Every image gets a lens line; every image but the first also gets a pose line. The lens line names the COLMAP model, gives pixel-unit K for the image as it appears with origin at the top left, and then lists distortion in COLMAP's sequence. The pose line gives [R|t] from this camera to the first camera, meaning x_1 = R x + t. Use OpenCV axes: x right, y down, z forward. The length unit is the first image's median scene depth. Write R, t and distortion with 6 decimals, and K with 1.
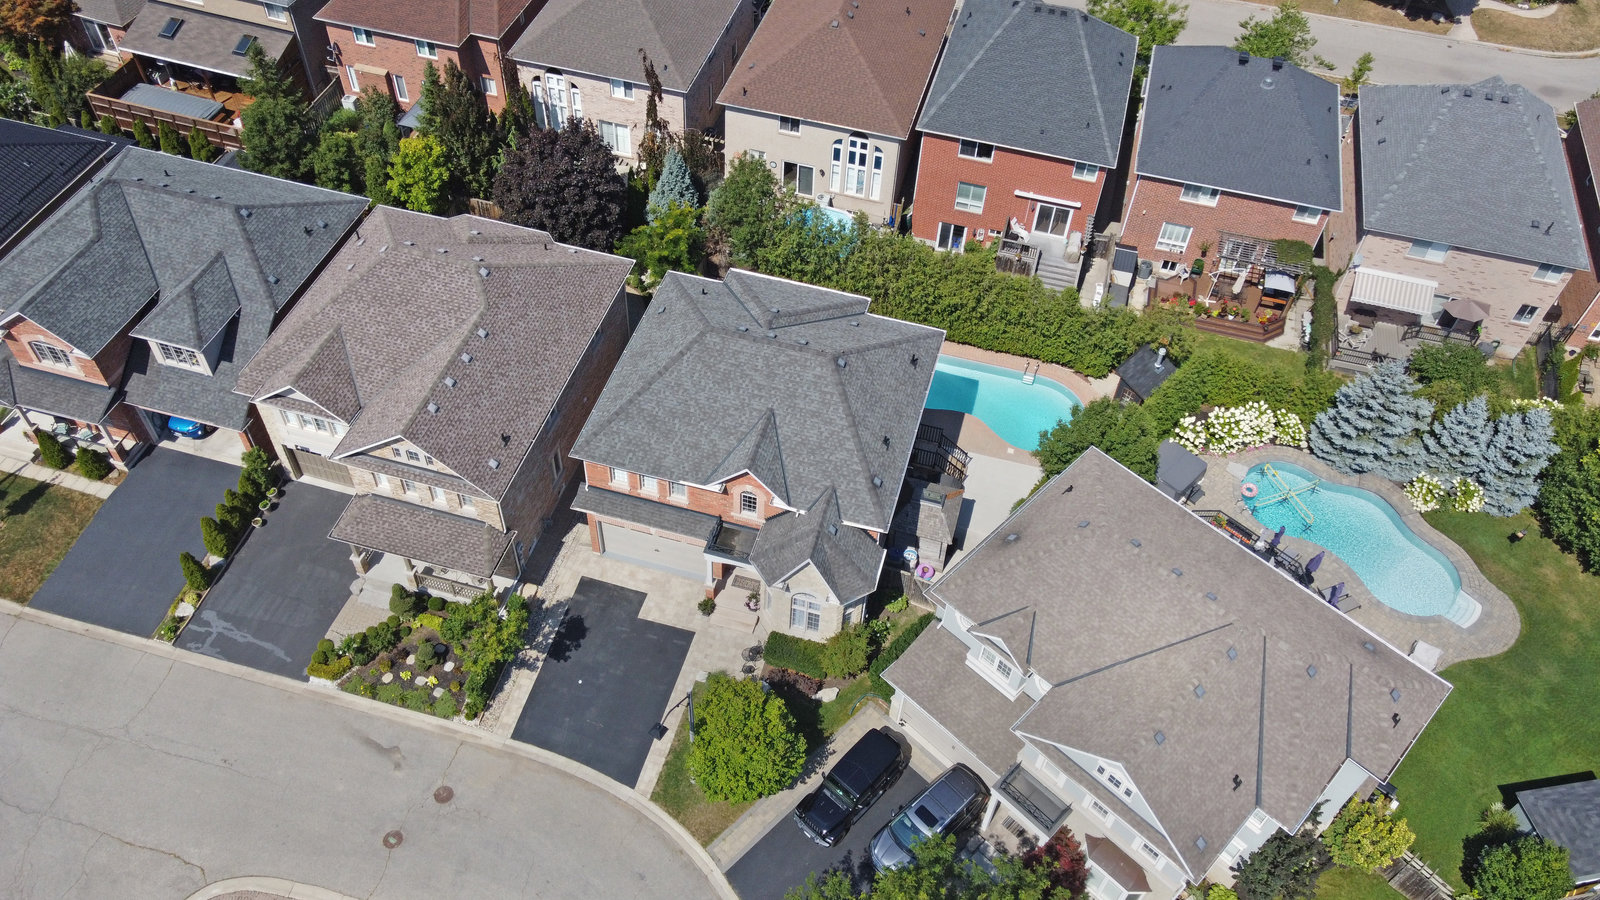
lens RADIAL K [[1196.2, 0, 802.3], [0, 1196.2, 399.8], [0, 0, 1]] dist [0.028184, -0.002942]
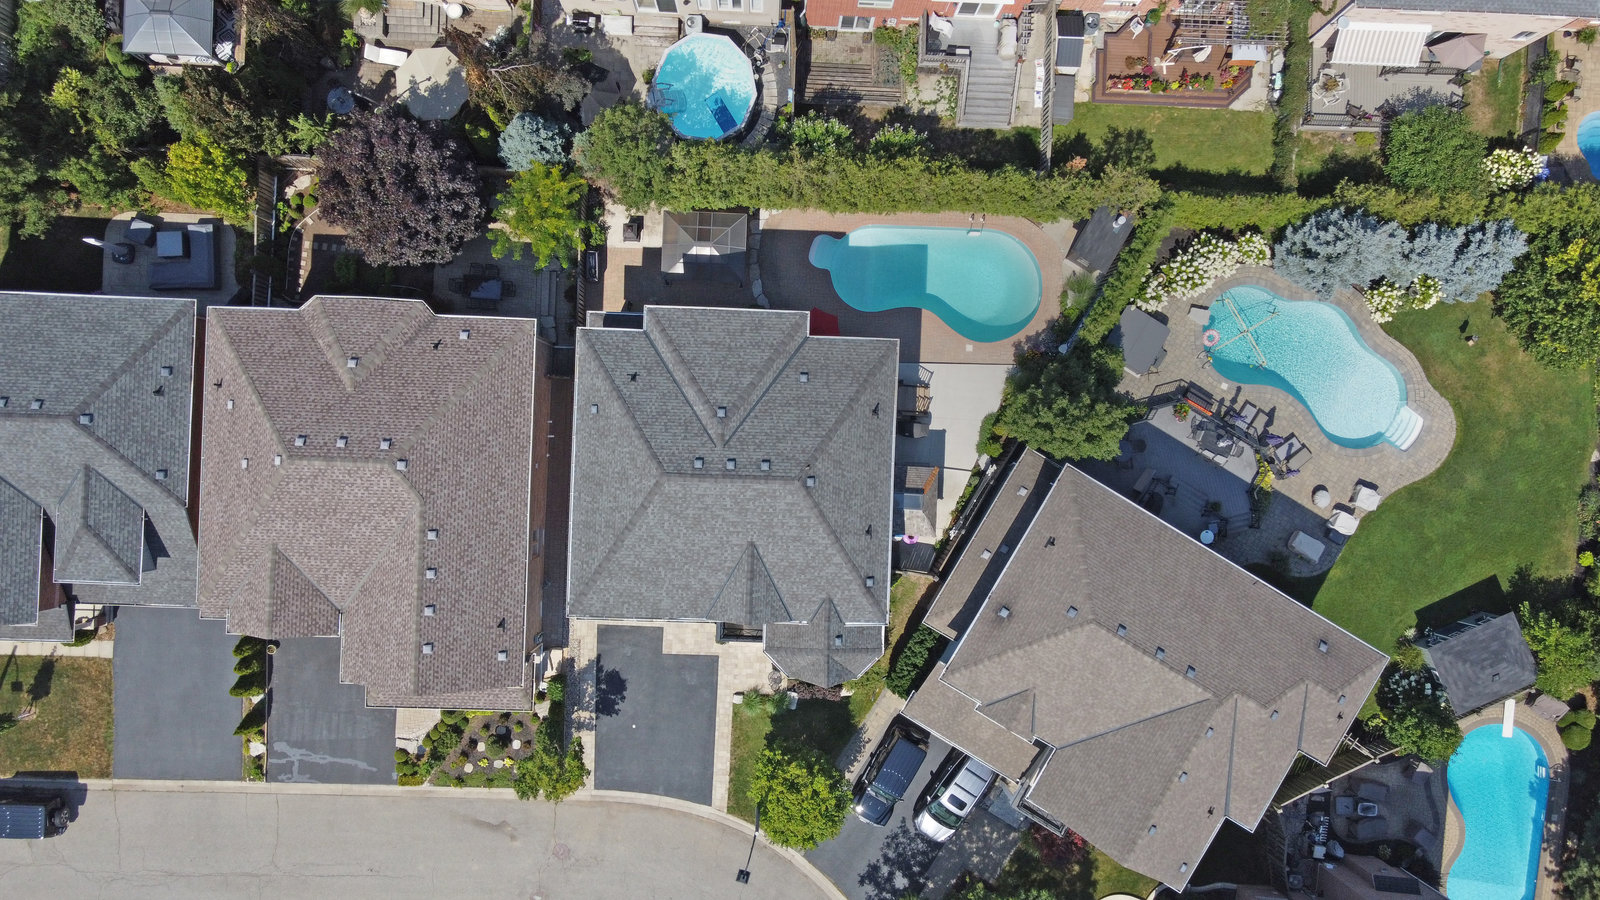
lens RADIAL K [[1211.8, 0, 800.0], [0, 1211.8, 450.0], [0, 0, 1]] dist [0.025750, 0.002124]
pose [[0.972317, -0.233356, -0.011979, 0.040292], [0.184171, 0.733811, 0.653913, -0.655778], [-0.143805, -0.638018, 0.756475, 0.269985]]
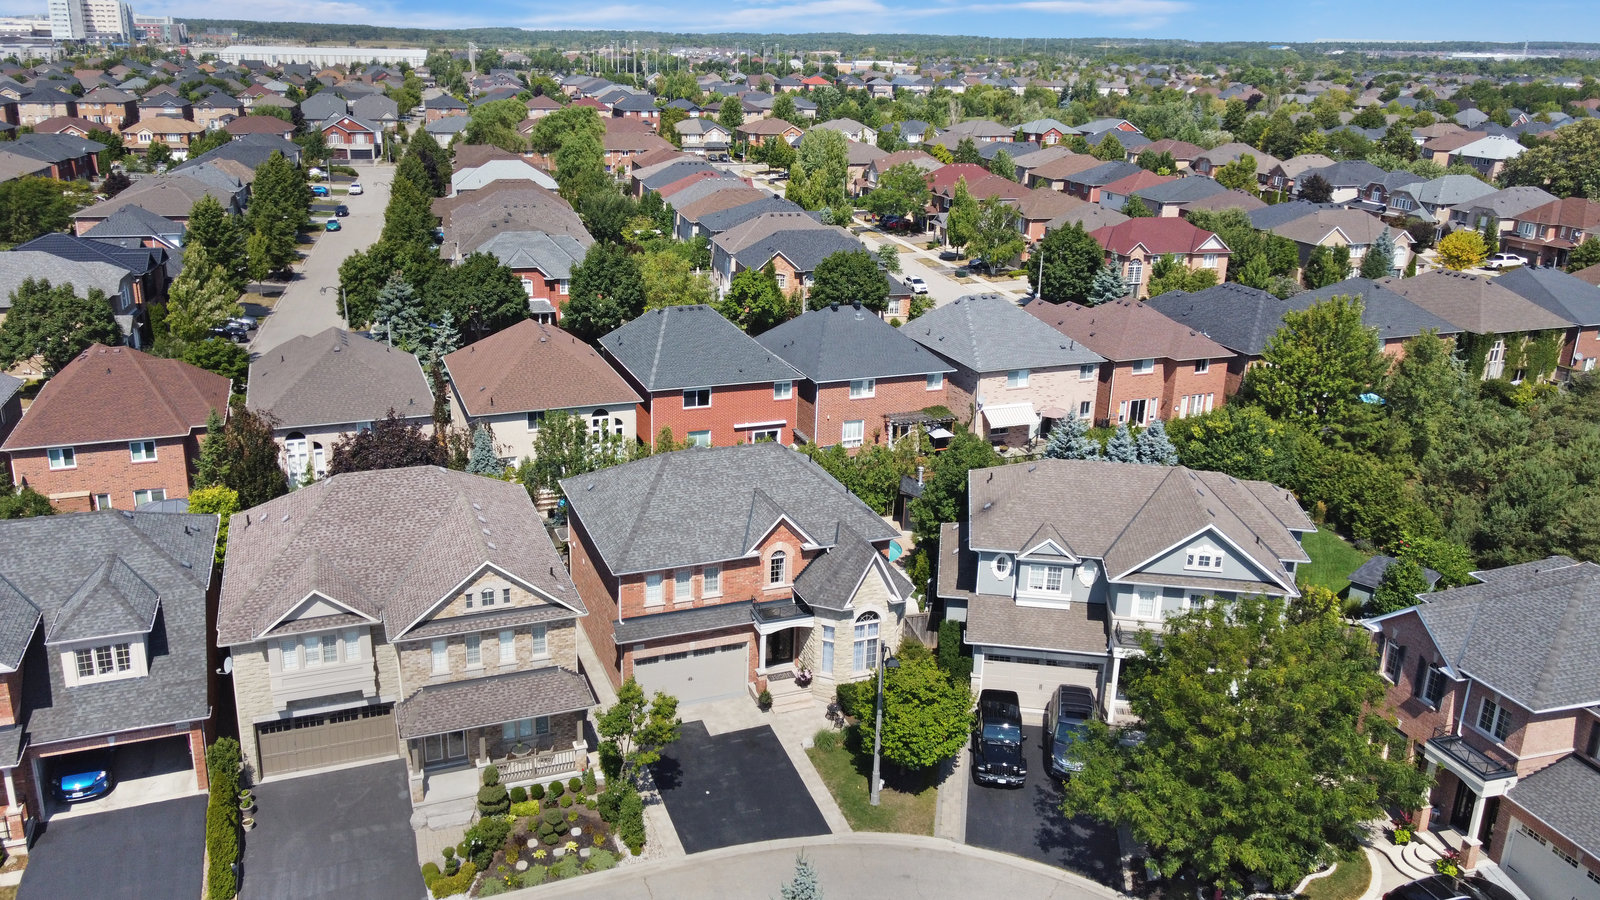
lens RADIAL K [[1233.2, 0, 727.7], [0, 1233.2, 411.1], [0, 0, 1]] dist [0.019341, 0.005534]
pose [[0.818813, -0.186547, 0.542905, -0.621068], [0.441467, 0.809151, -0.387792, 0.362908], [-0.366950, 0.557203, 0.744897, 0.105100]]
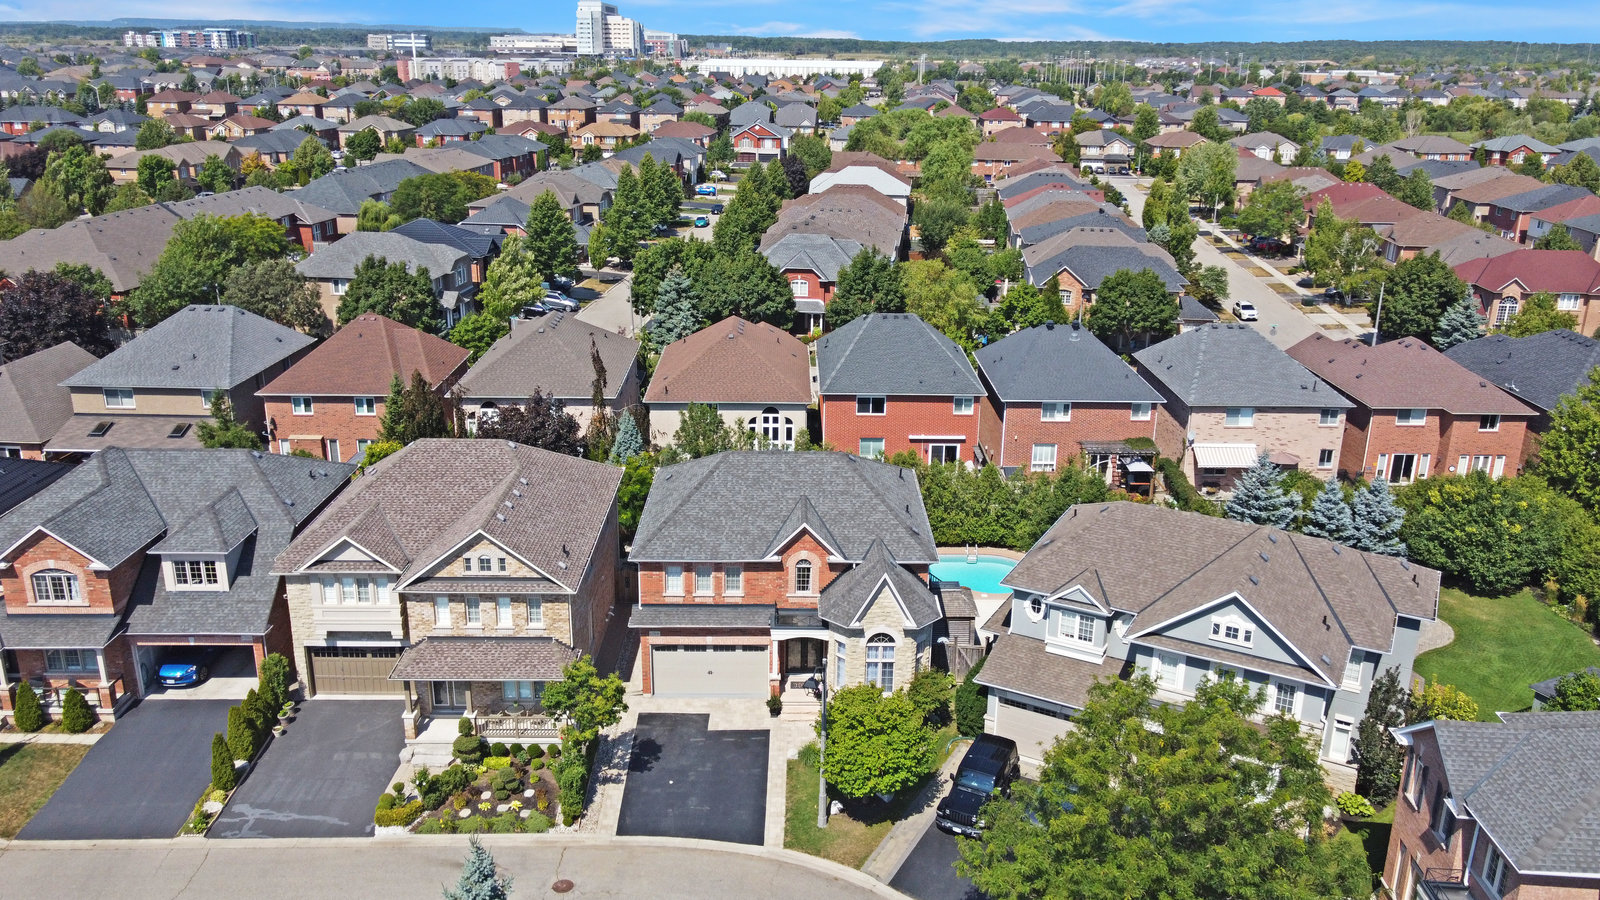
lens RADIAL K [[1196.7, 0, 777.8], [0, 1196.7, 450.0], [0, 0, 1]] dist [0.024316, -0.002406]
pose [[0.963778, -0.108290, 0.243732, -0.297736], [0.215611, 0.854253, -0.473036, 0.464089], [-0.156984, 0.508453, 0.846659, 0.040223]]
